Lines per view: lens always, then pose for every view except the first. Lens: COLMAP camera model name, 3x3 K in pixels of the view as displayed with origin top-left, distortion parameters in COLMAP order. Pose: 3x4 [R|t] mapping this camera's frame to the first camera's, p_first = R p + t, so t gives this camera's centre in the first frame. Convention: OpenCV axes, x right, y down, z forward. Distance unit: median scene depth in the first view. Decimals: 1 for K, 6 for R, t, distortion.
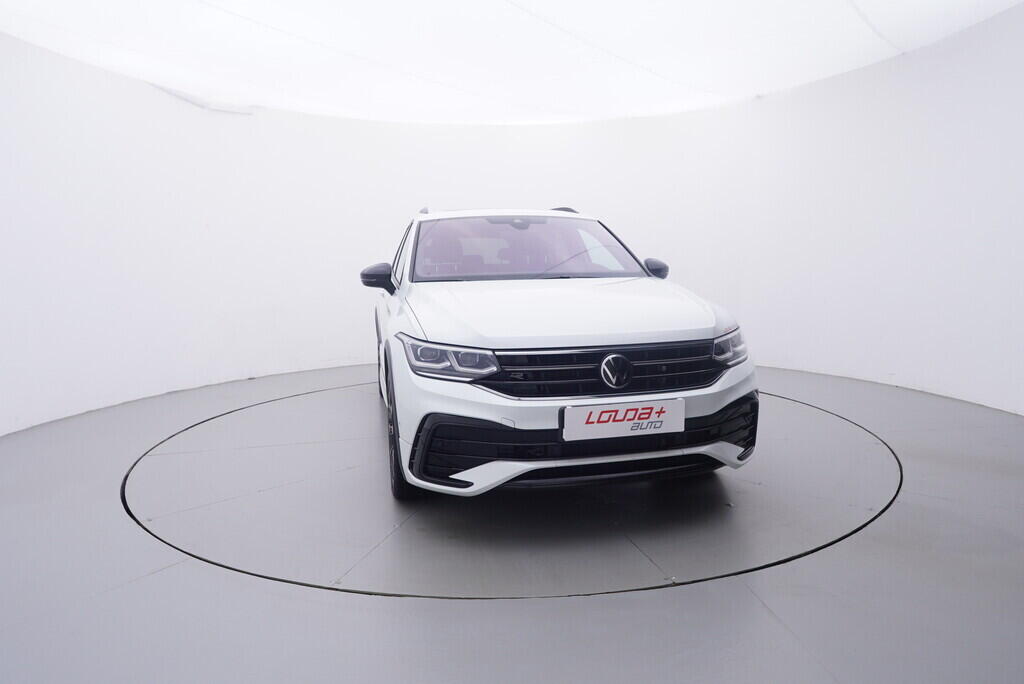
lens RADIAL K [[666.0, 0, 512.6], [0, 666.0, 338.9], [0, 0, 1]] dist [-0.074644, -0.000175]
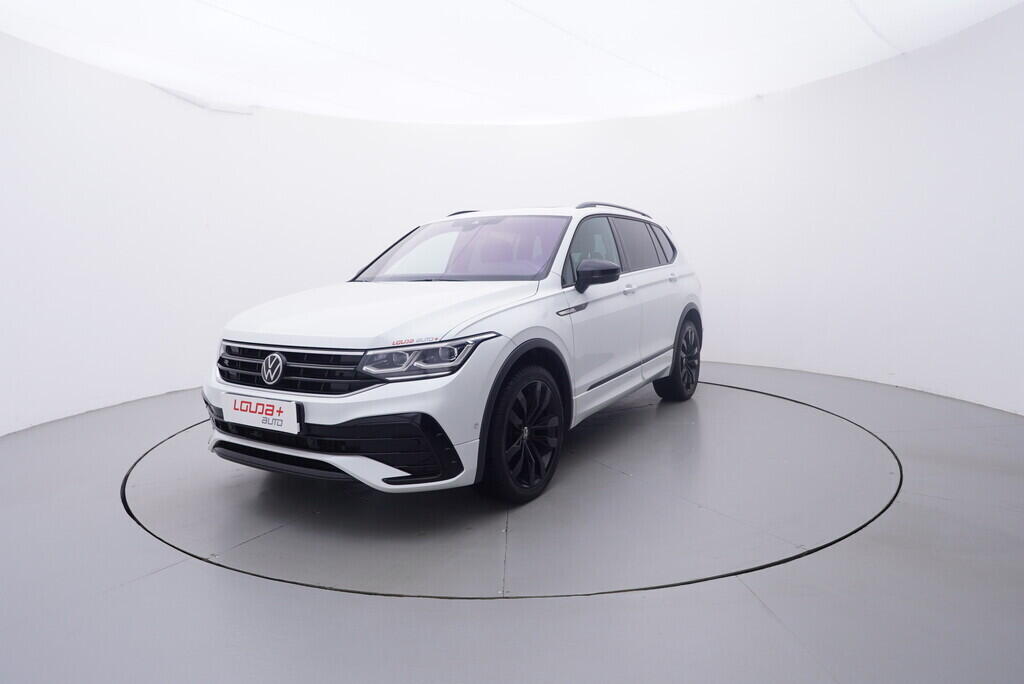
lens RADIAL K [[666.0, 0, 512.1], [0, 666.0, 336.1], [0, 0, 1]] dist [-0.074644, -0.000175]
pose [[1.000000, 0.000221, 0.000252, 0.226596], [-0.000220, 0.999992, -0.004022, -0.001162], [-0.000253, 0.004022, 0.999992, -0.034656]]
